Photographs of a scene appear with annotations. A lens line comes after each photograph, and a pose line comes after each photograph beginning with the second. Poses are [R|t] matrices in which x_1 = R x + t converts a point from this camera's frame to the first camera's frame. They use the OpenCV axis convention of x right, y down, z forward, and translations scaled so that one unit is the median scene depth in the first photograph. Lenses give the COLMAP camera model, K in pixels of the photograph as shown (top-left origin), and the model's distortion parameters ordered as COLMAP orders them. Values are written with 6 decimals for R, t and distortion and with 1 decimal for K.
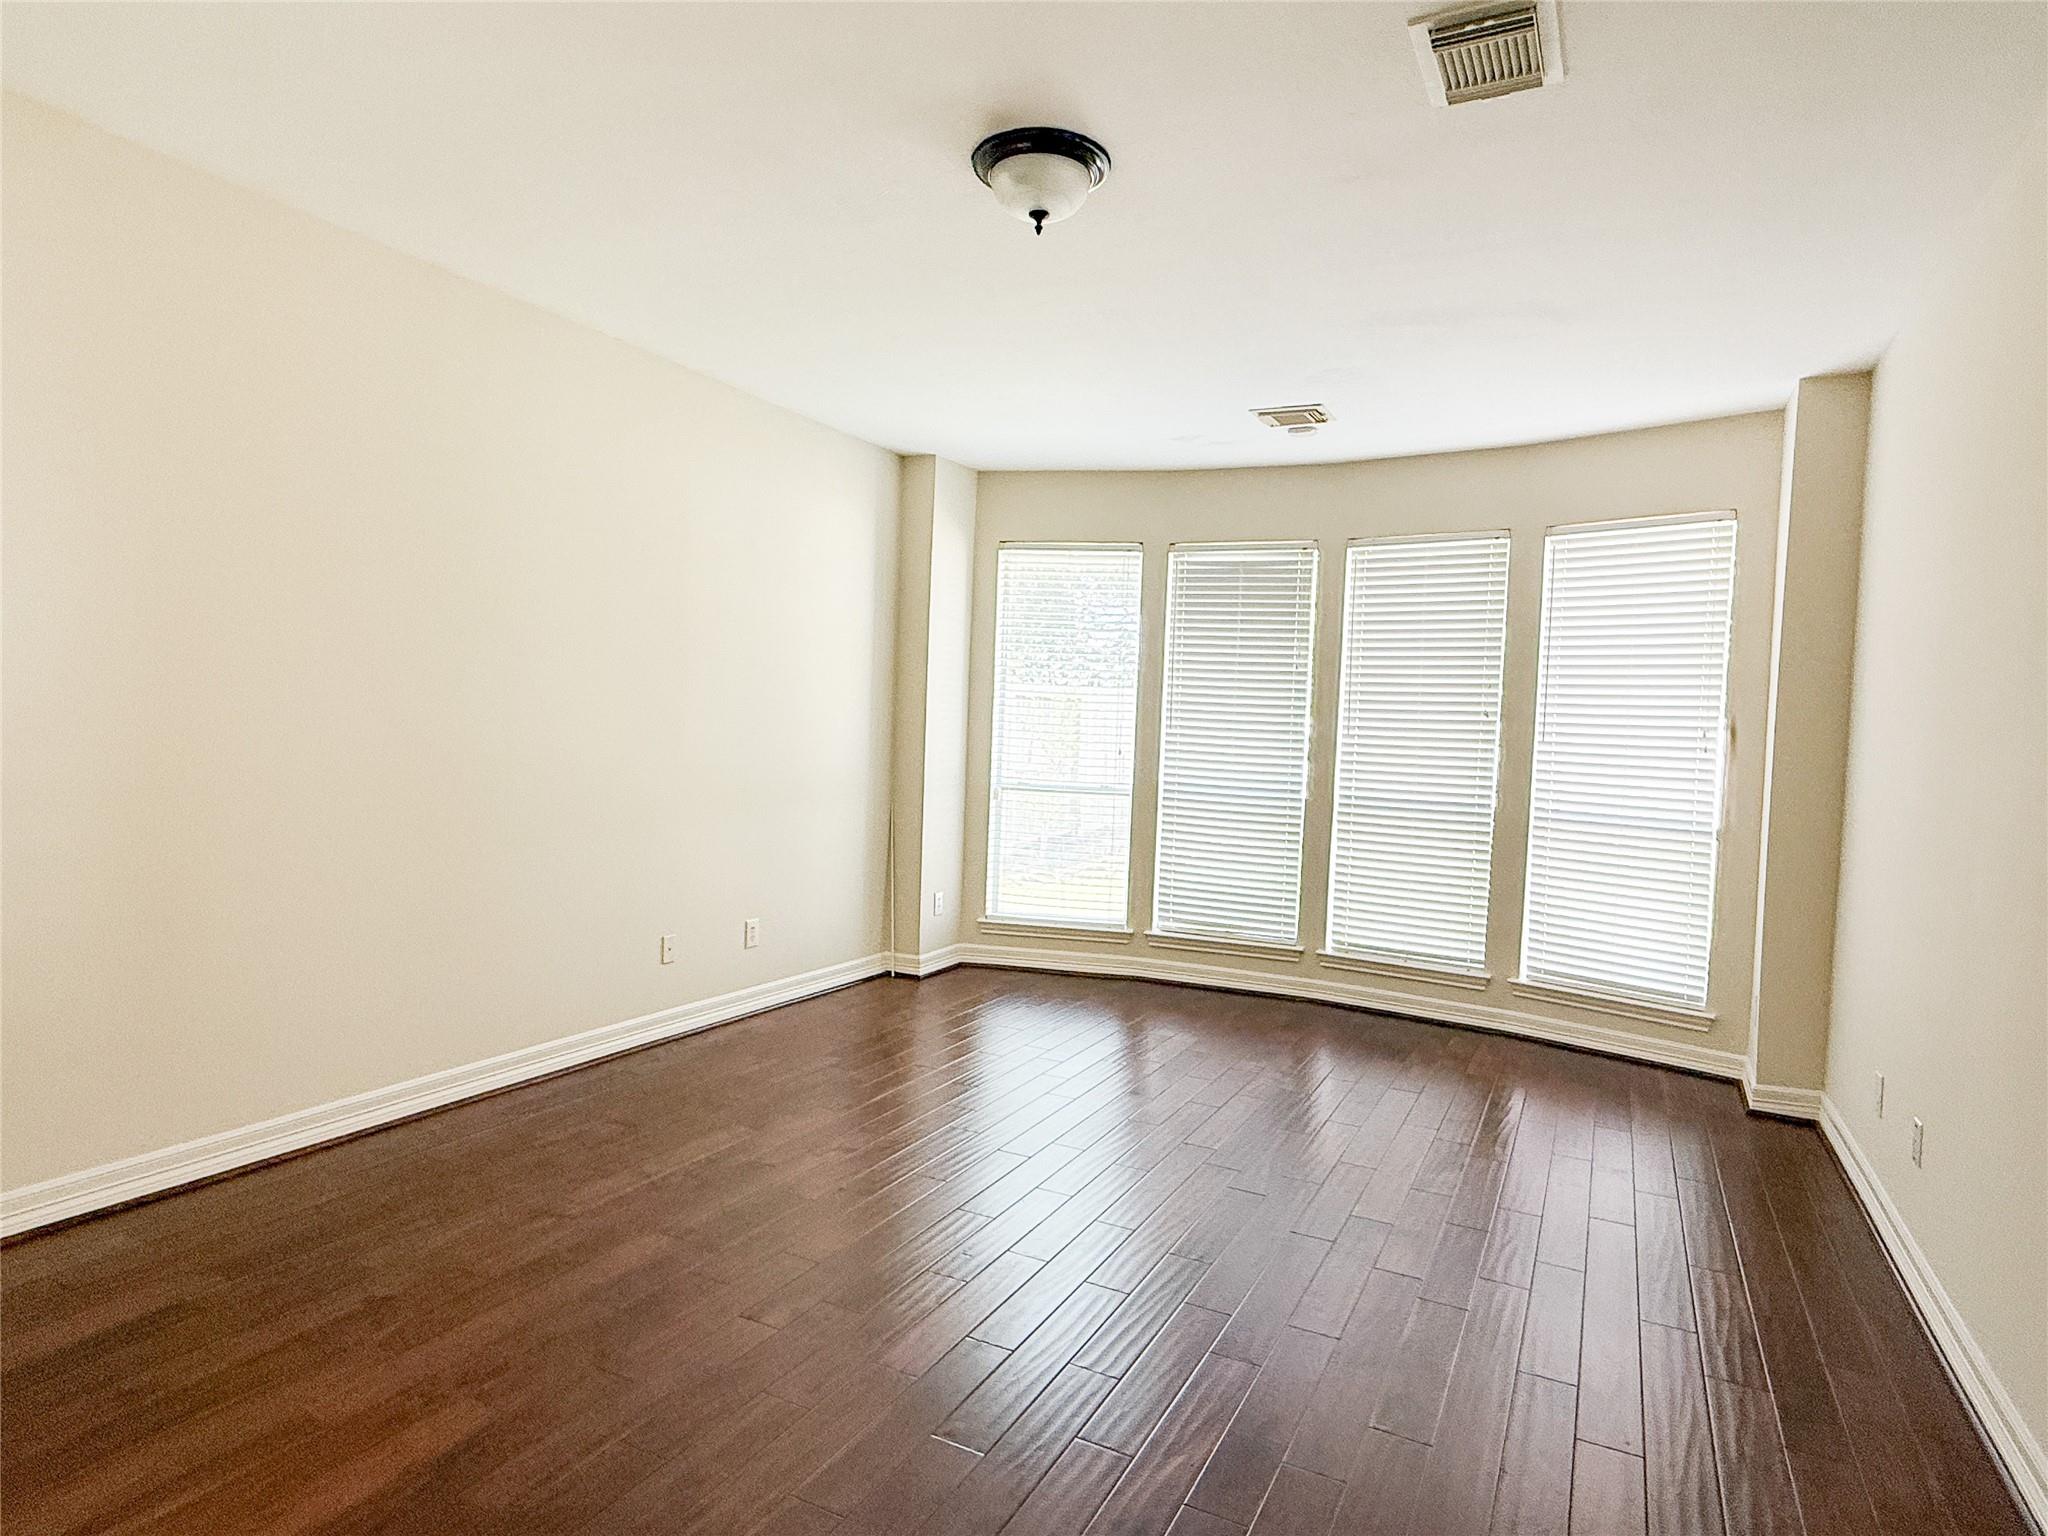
lens RADIAL K [[1140.2, 0, 1029.7], [0, 1140.2, 771.4], [0, 0, 1]] dist [0.001522, 0.003415]
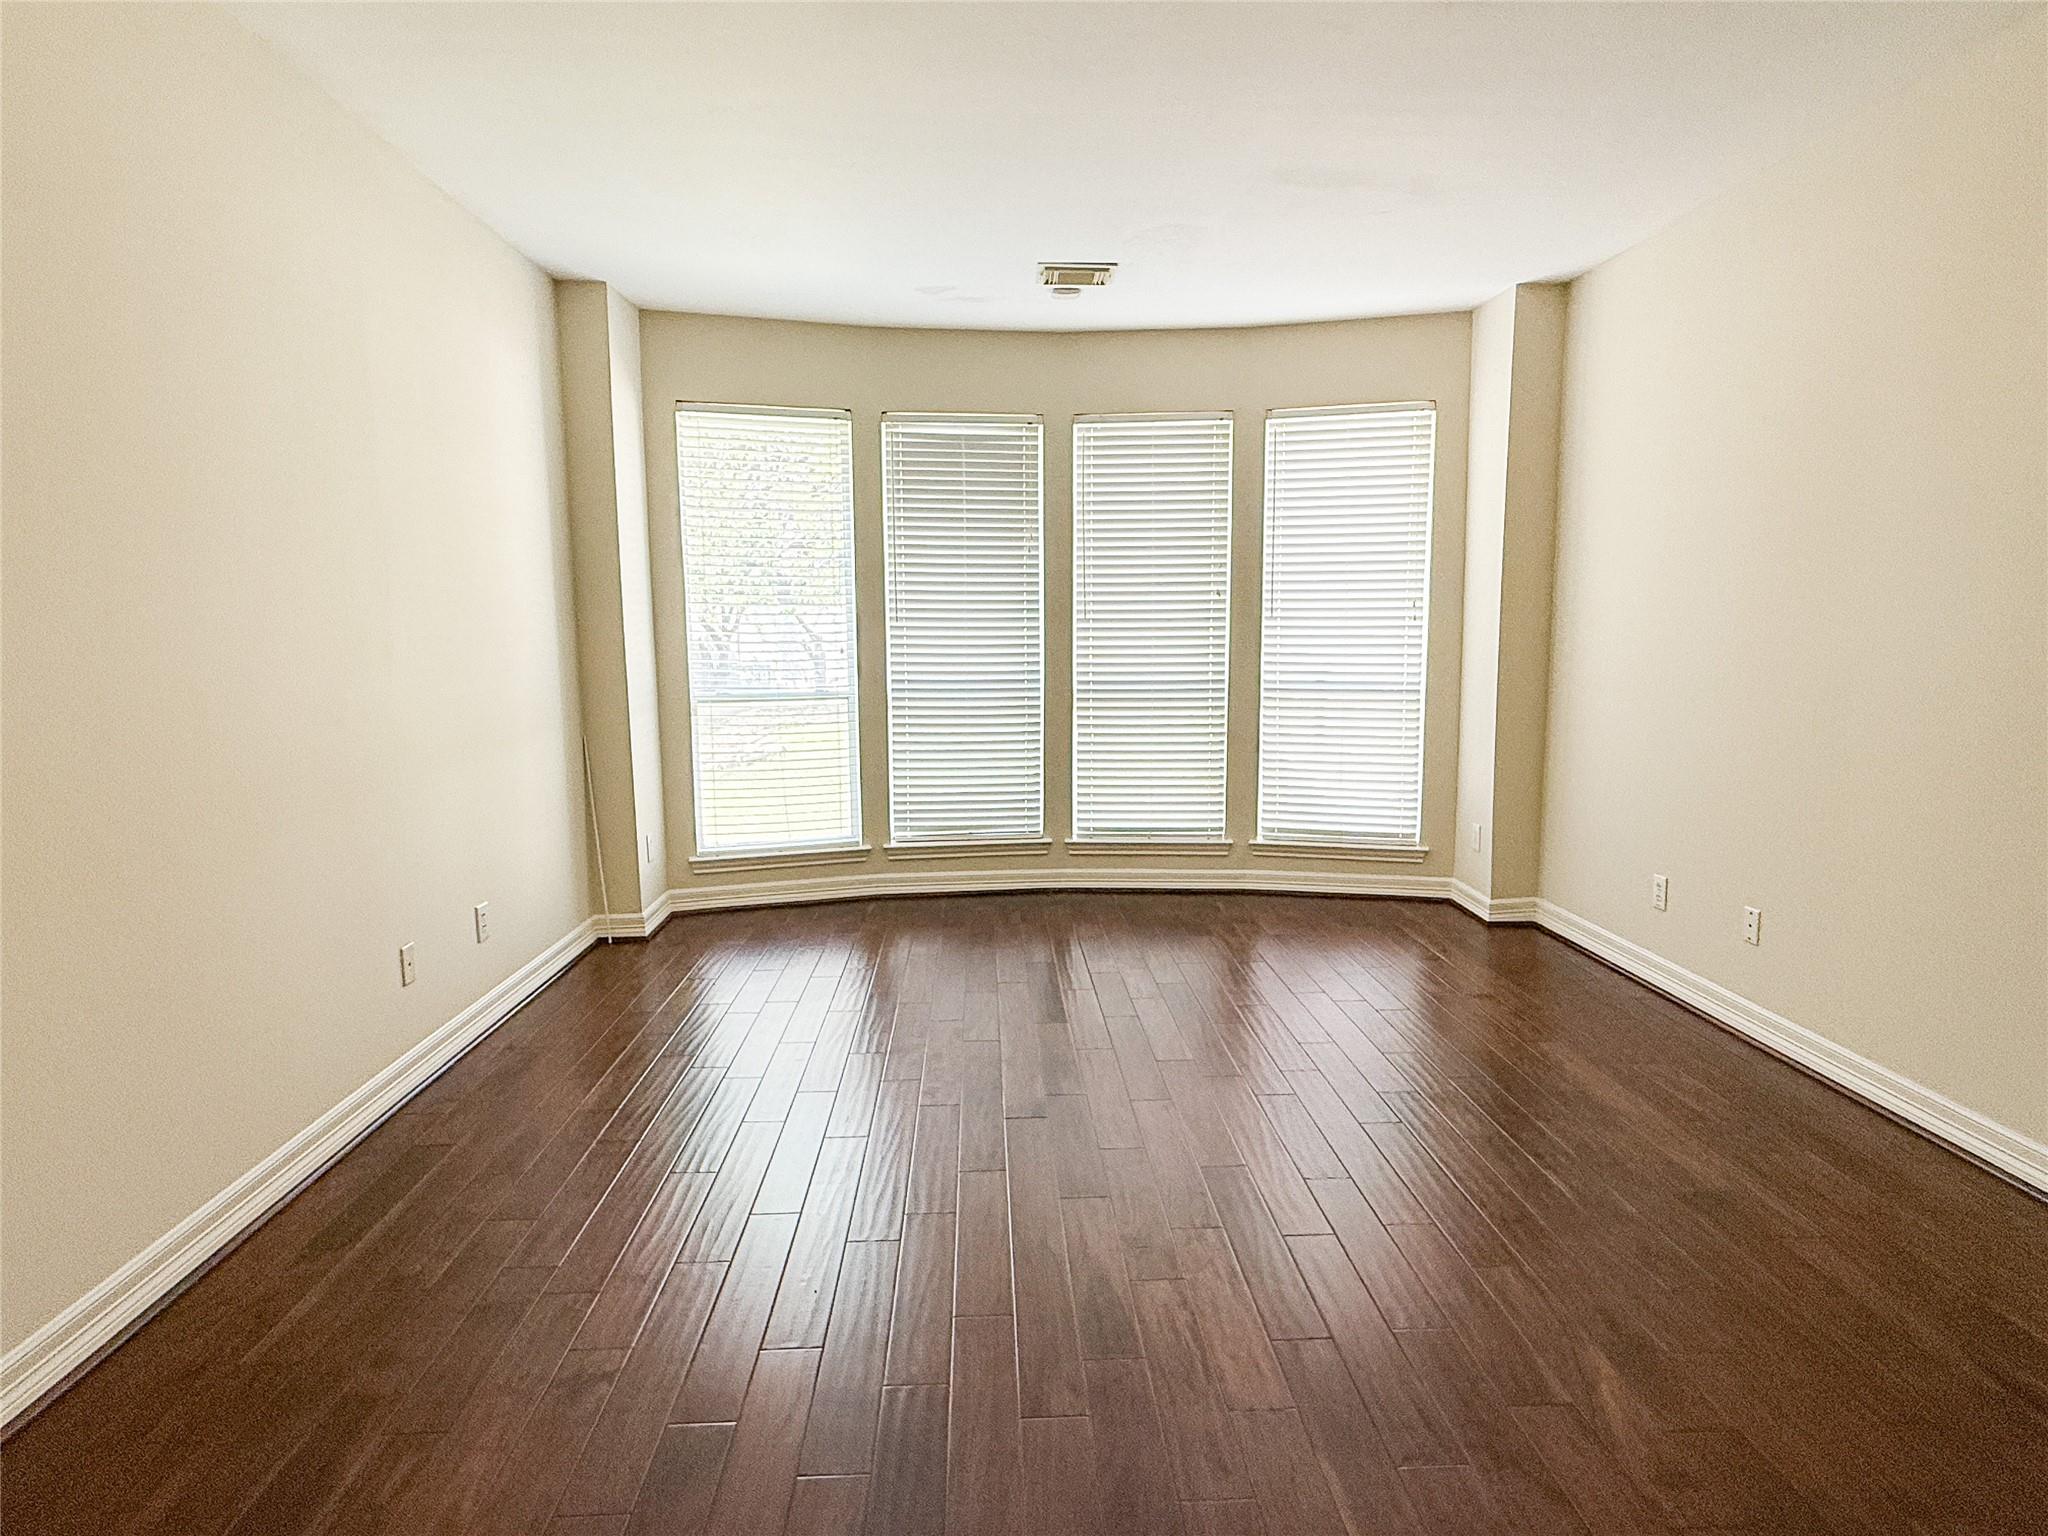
lens RADIAL K [[1140.2, 0, 1020.0], [0, 1140.2, 768.0], [0, 0, 1]] dist [0.001522, 0.003415]
pose [[0.869930, -0.107908, 0.481225, -0.253445], [0.062013, 0.991958, 0.110330, -0.016526], [-0.489261, -0.066137, 0.869626, 0.163709]]
